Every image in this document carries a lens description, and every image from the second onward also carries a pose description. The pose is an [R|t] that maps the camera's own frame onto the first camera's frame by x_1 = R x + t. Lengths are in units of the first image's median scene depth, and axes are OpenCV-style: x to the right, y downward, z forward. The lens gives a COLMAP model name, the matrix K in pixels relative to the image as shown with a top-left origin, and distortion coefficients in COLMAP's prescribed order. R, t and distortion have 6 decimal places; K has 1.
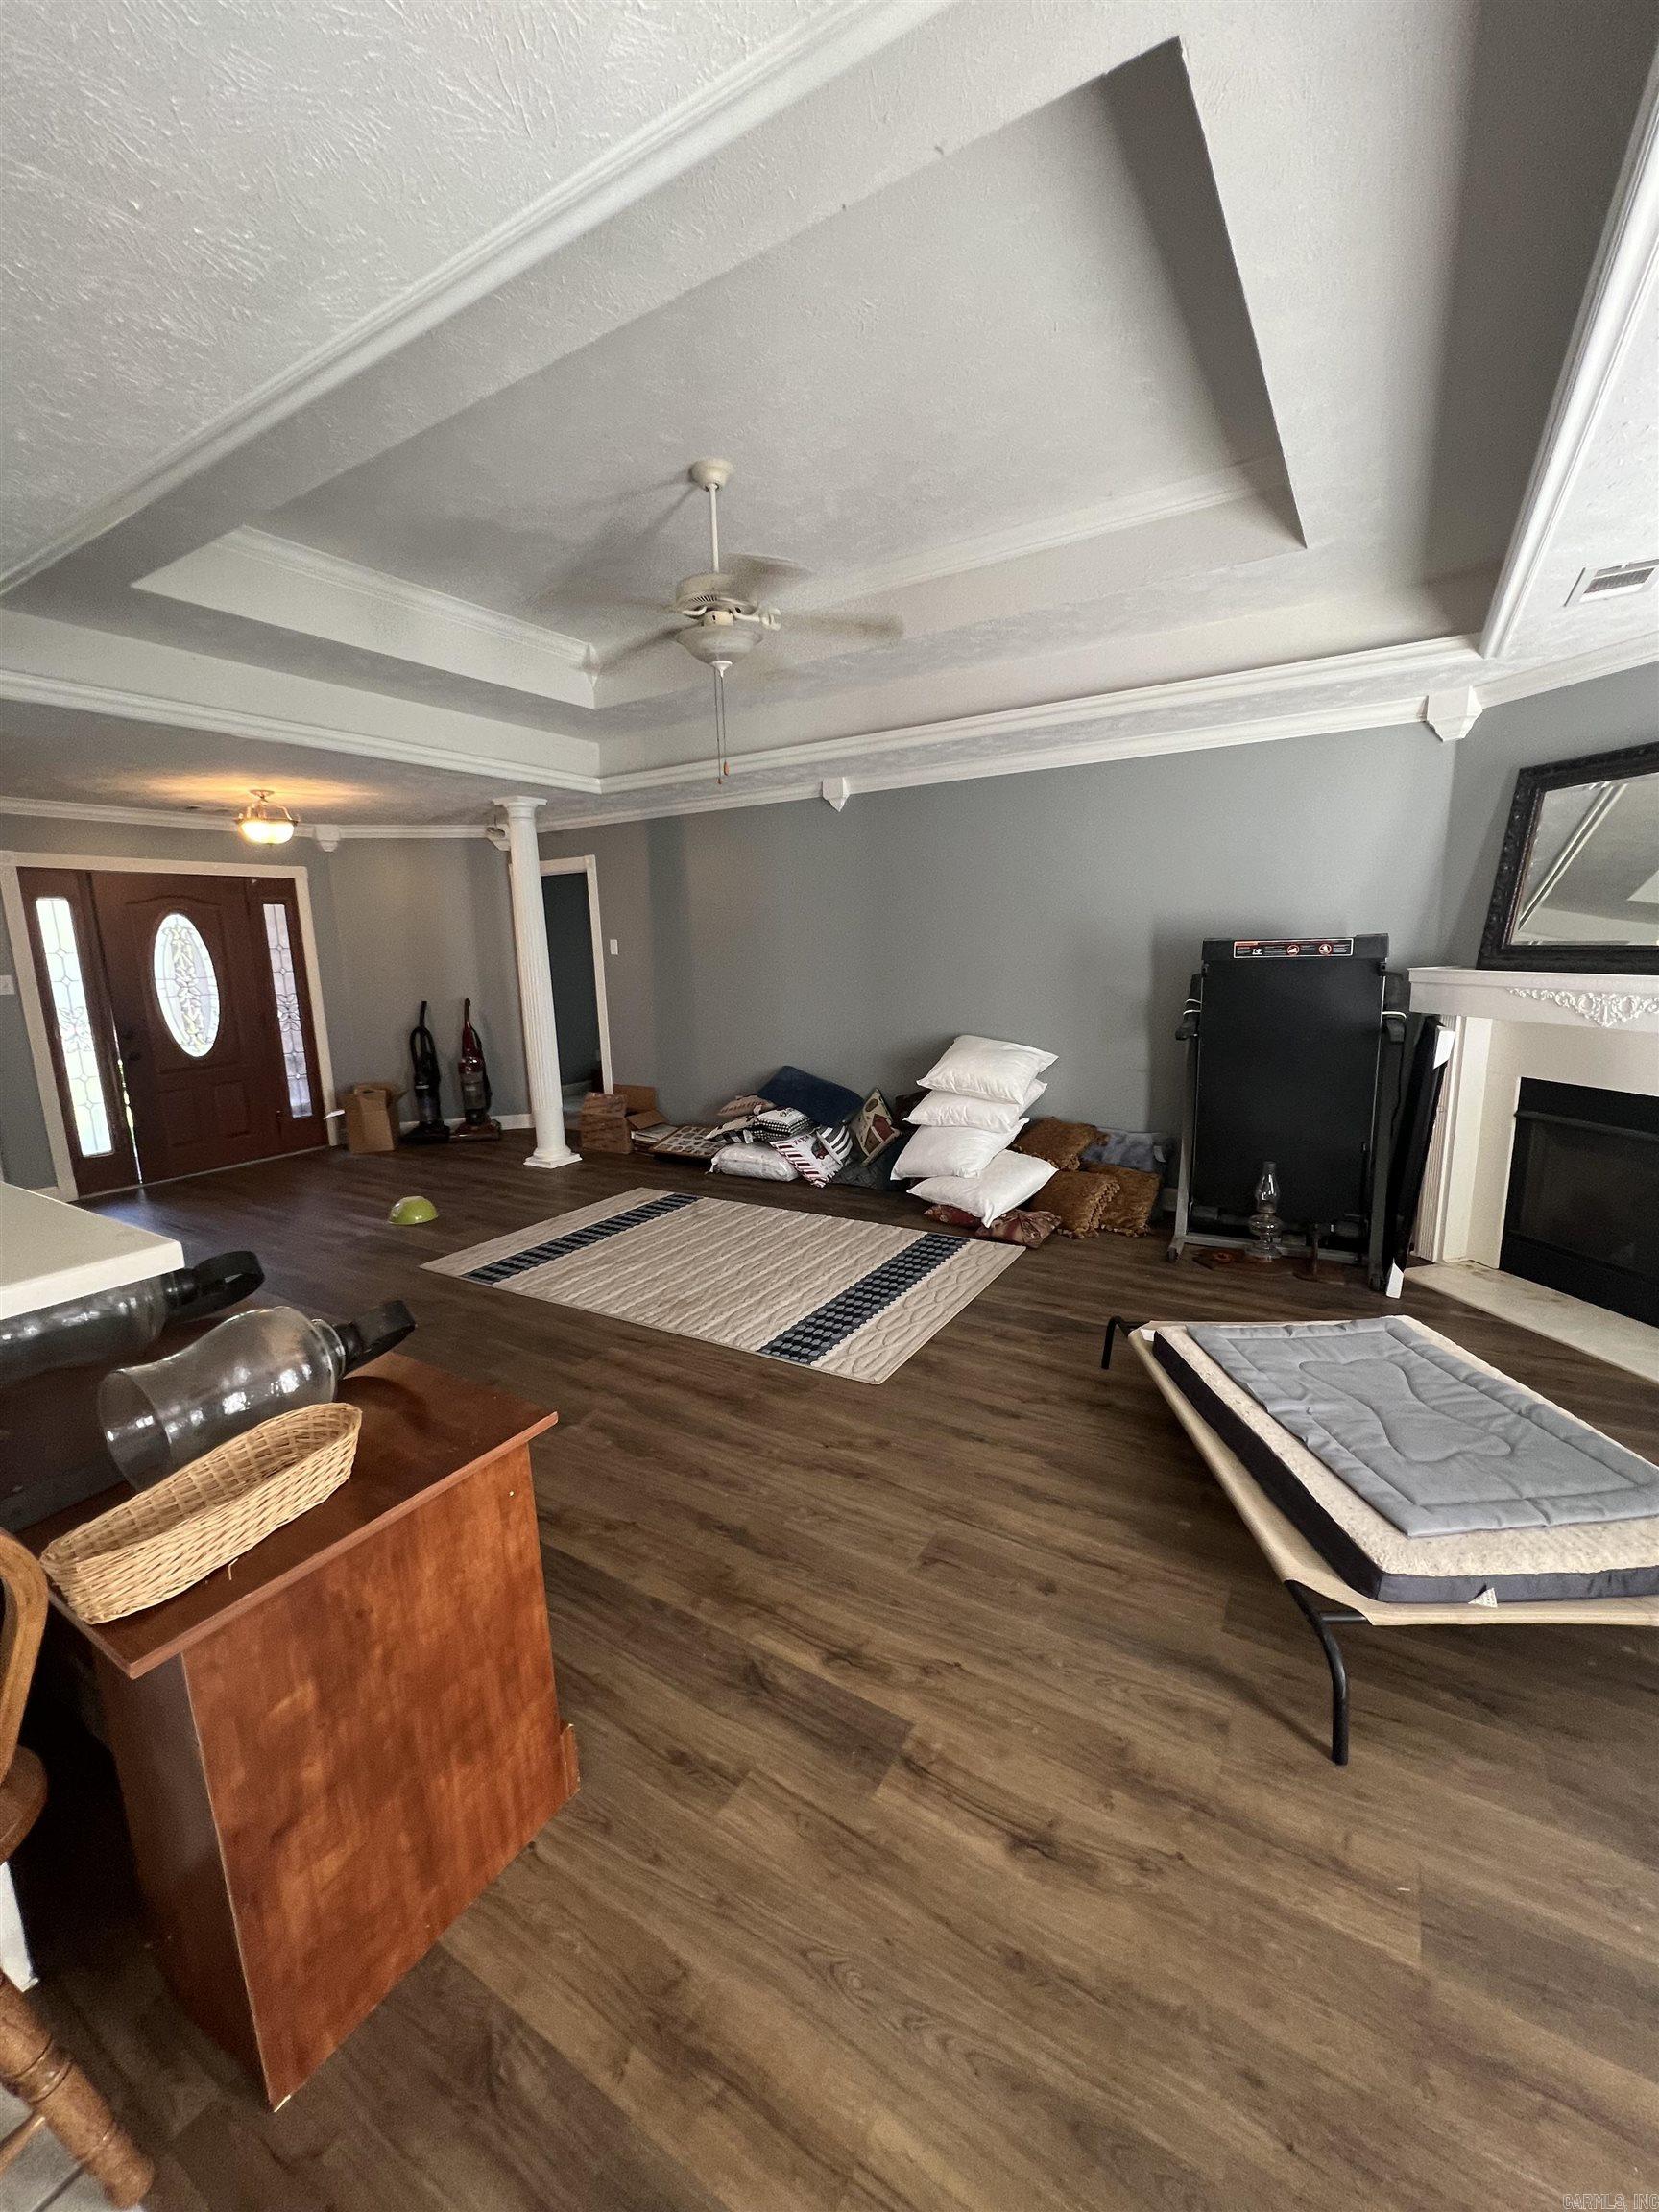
lens RADIAL K [[893.0, 0, 831.6], [0, 893.0, 1099.6], [0, 0, 1]] dist [-0.002605, 0.000984]
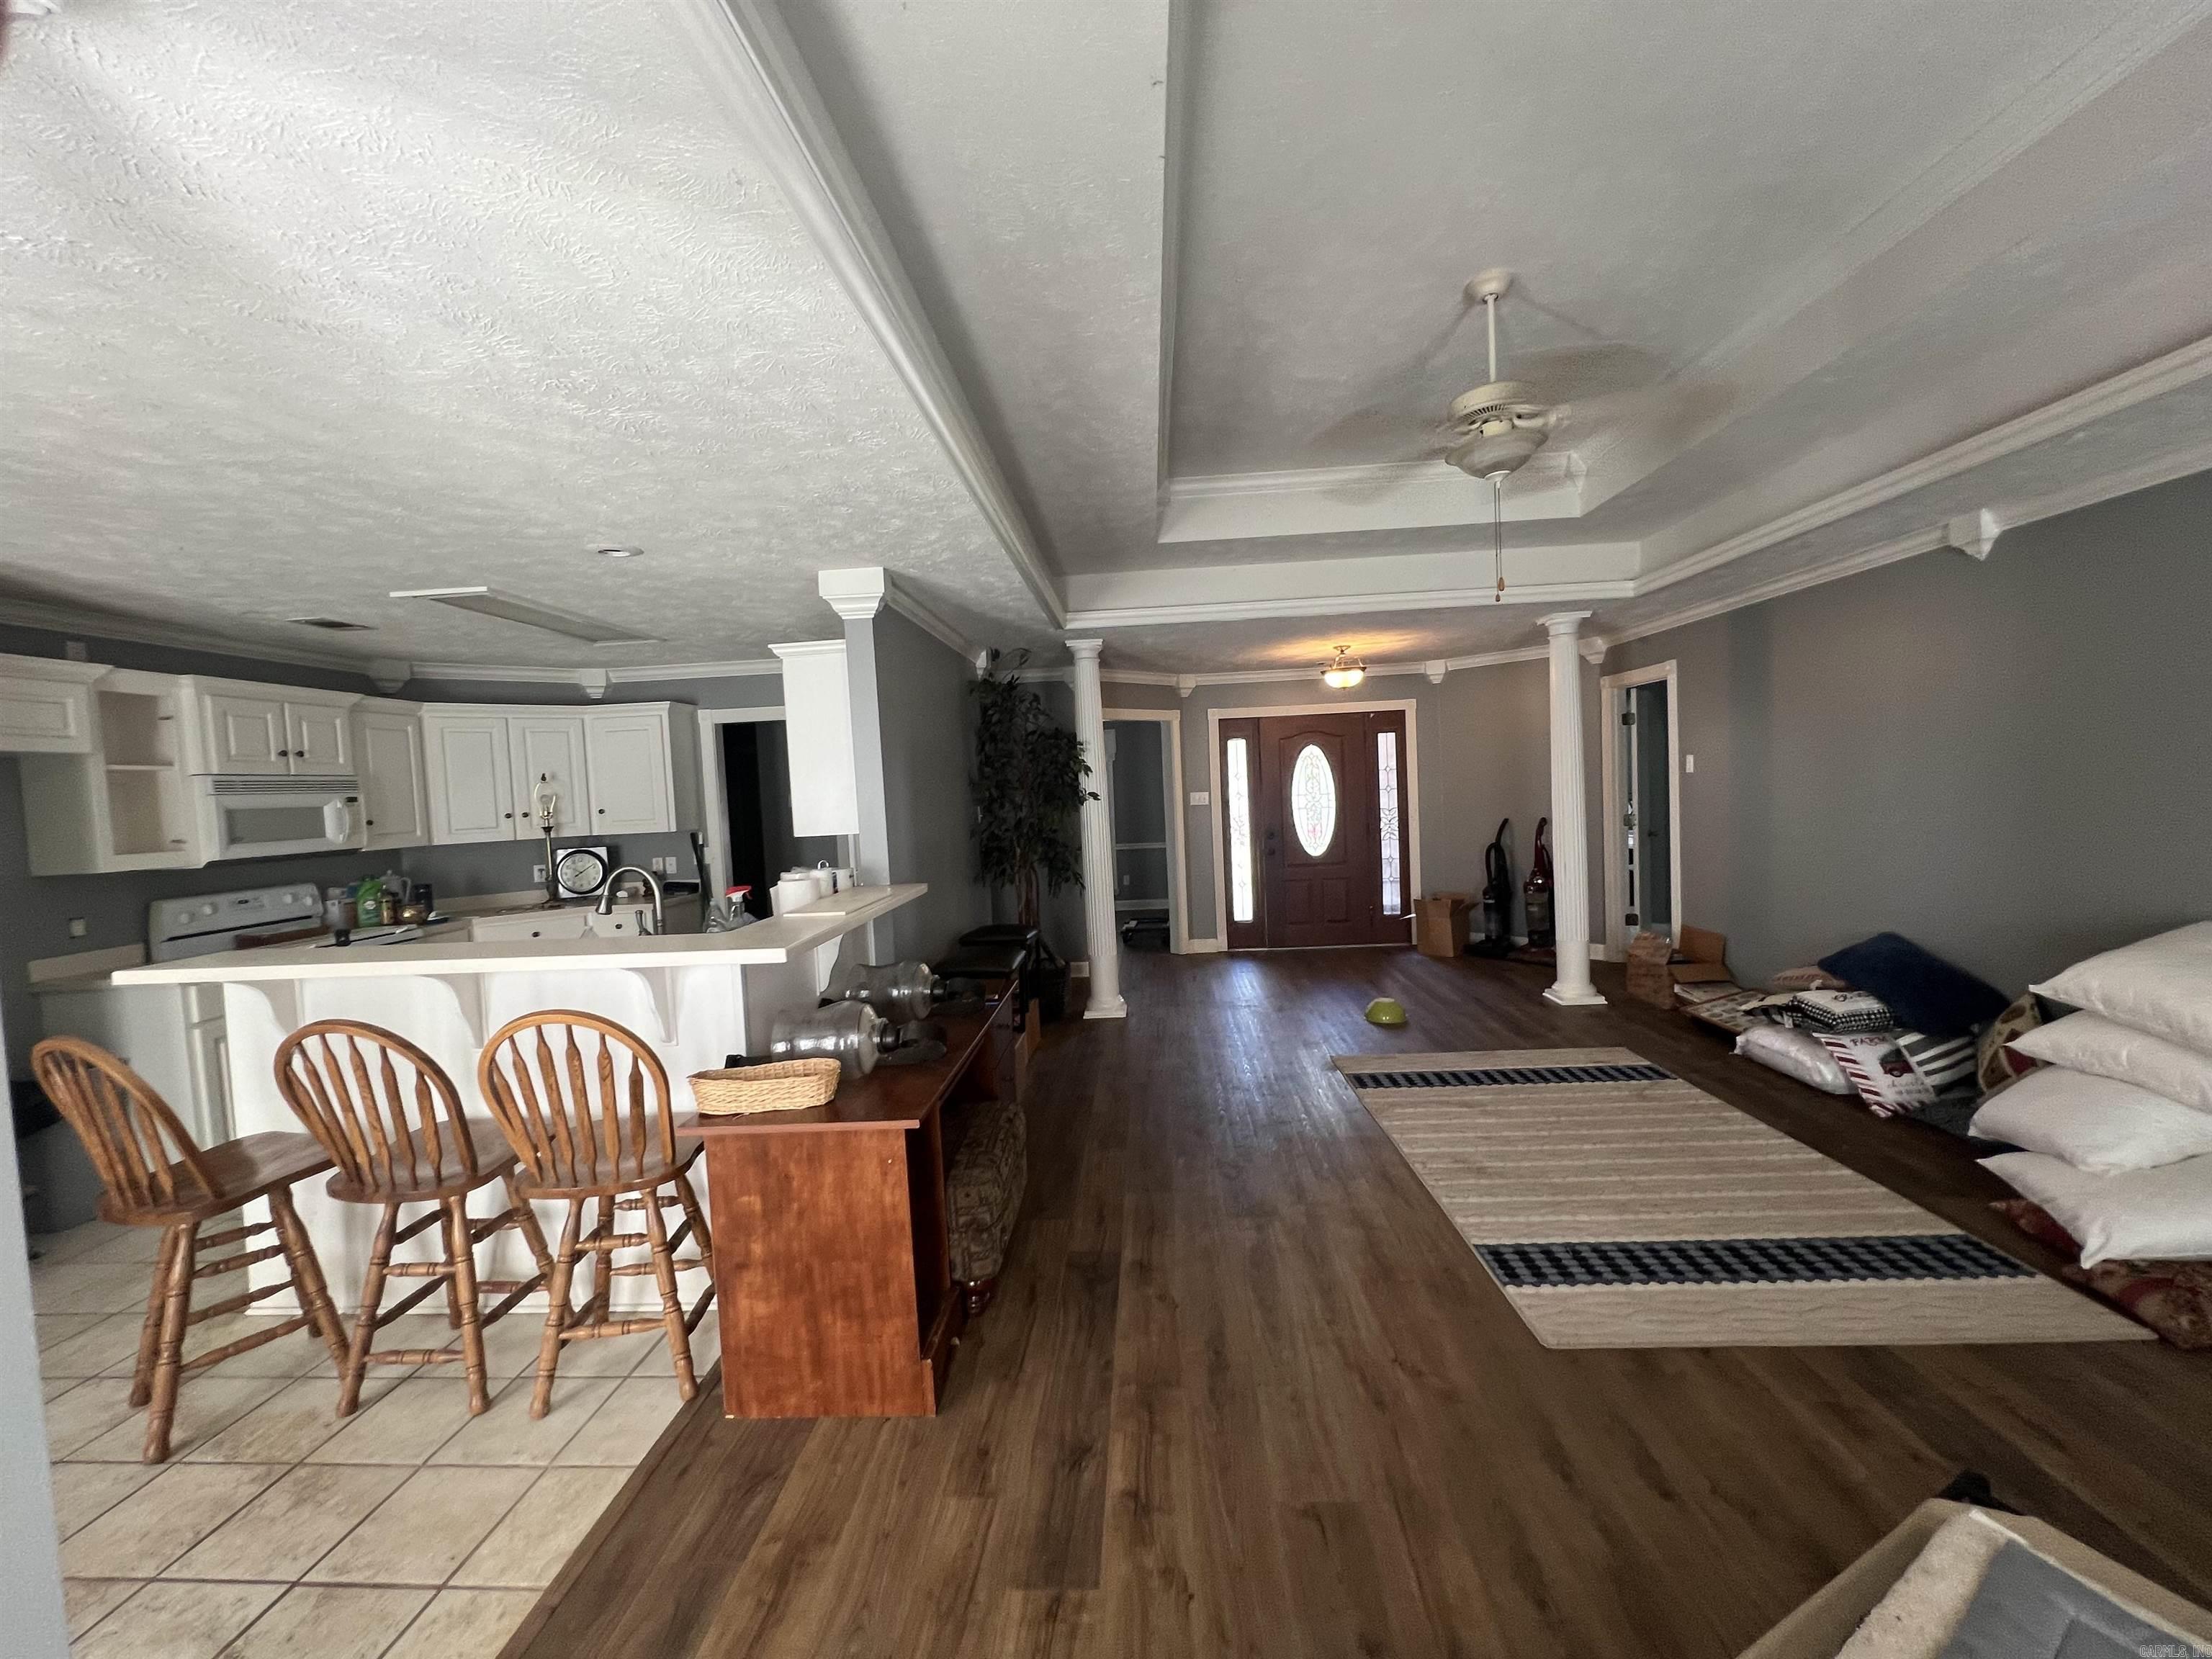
lens RADIAL K [[893.0, 0, 1100.0], [0, 893.0, 828.3], [0, 0, 1]] dist [-0.002605, 0.000984]
pose [[0.476396, 0.047136, -0.877966, 0.437321], [-0.123800, 0.992210, -0.013906, -0.054291], [0.870471, 0.115317, 0.478520, 0.209954]]
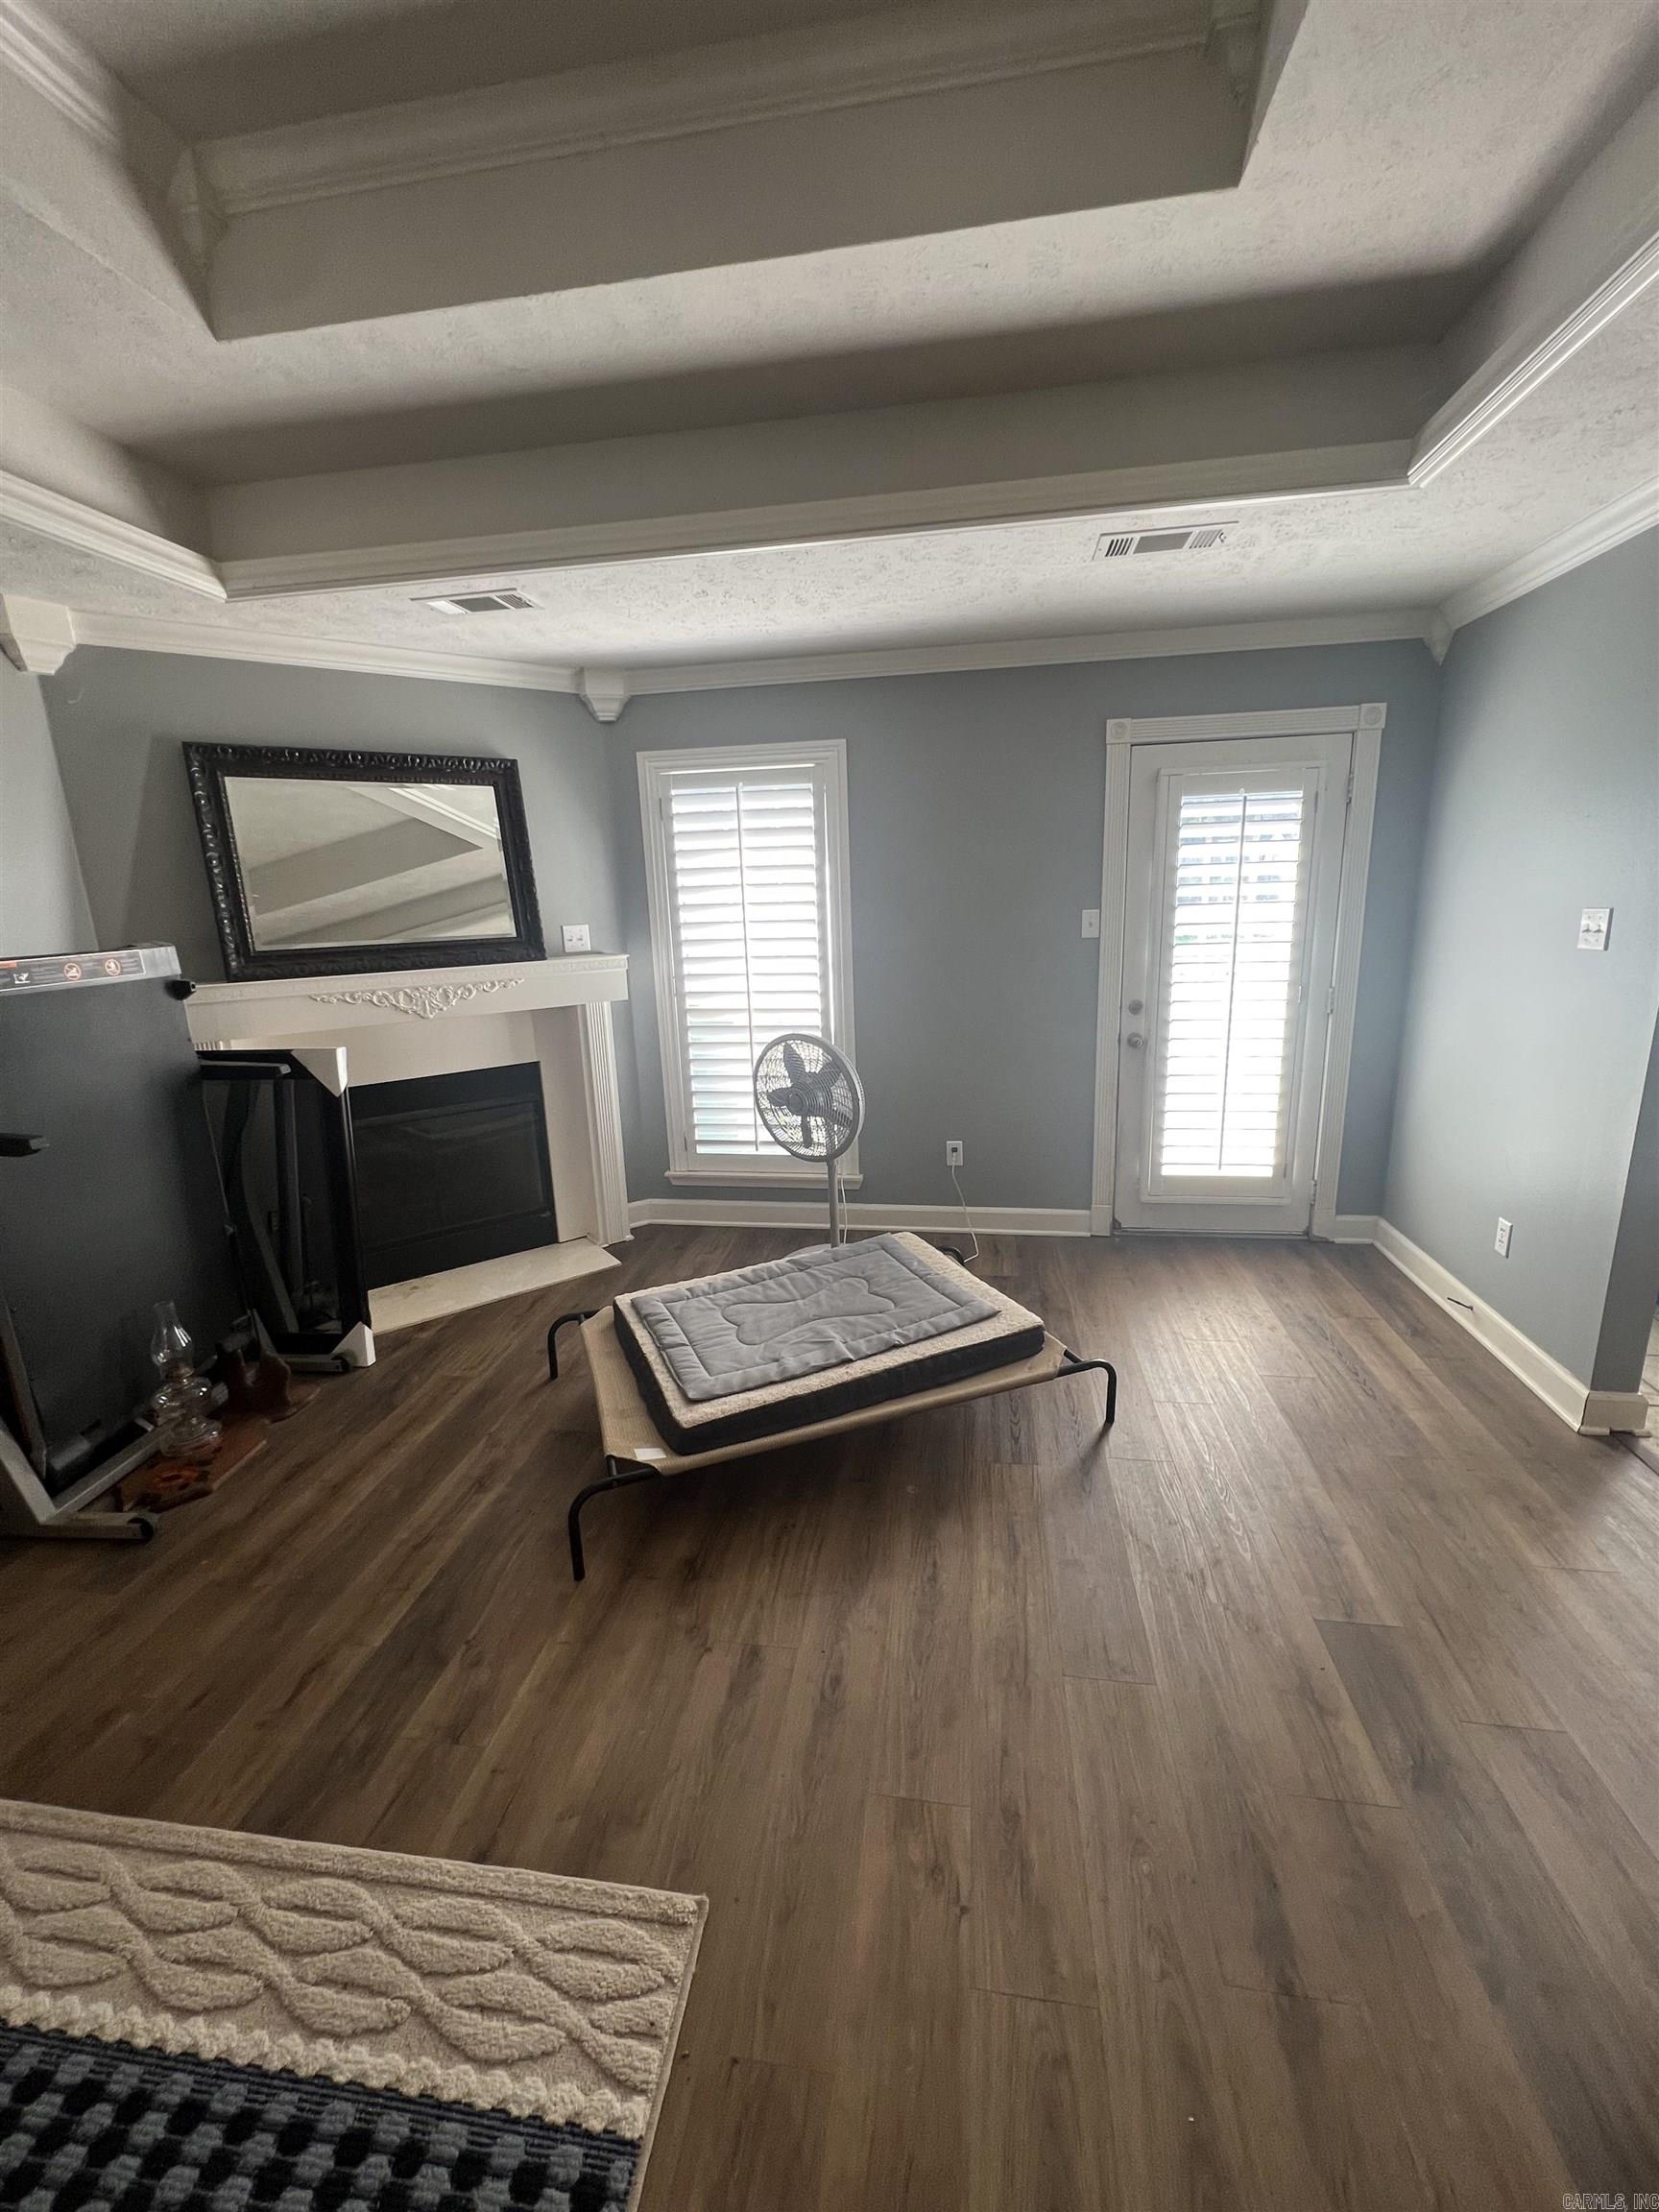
lens RADIAL K [[893.0, 0, 831.6], [0, 893.0, 1099.6], [0, 0, 1]] dist [-0.002605, 0.000984]
pose [[-0.386239, -0.169692, 0.906655, -0.268538], [0.206958, 0.941929, 0.264459, -0.149836], [-0.898882, 0.289784, -0.328690, 0.818281]]
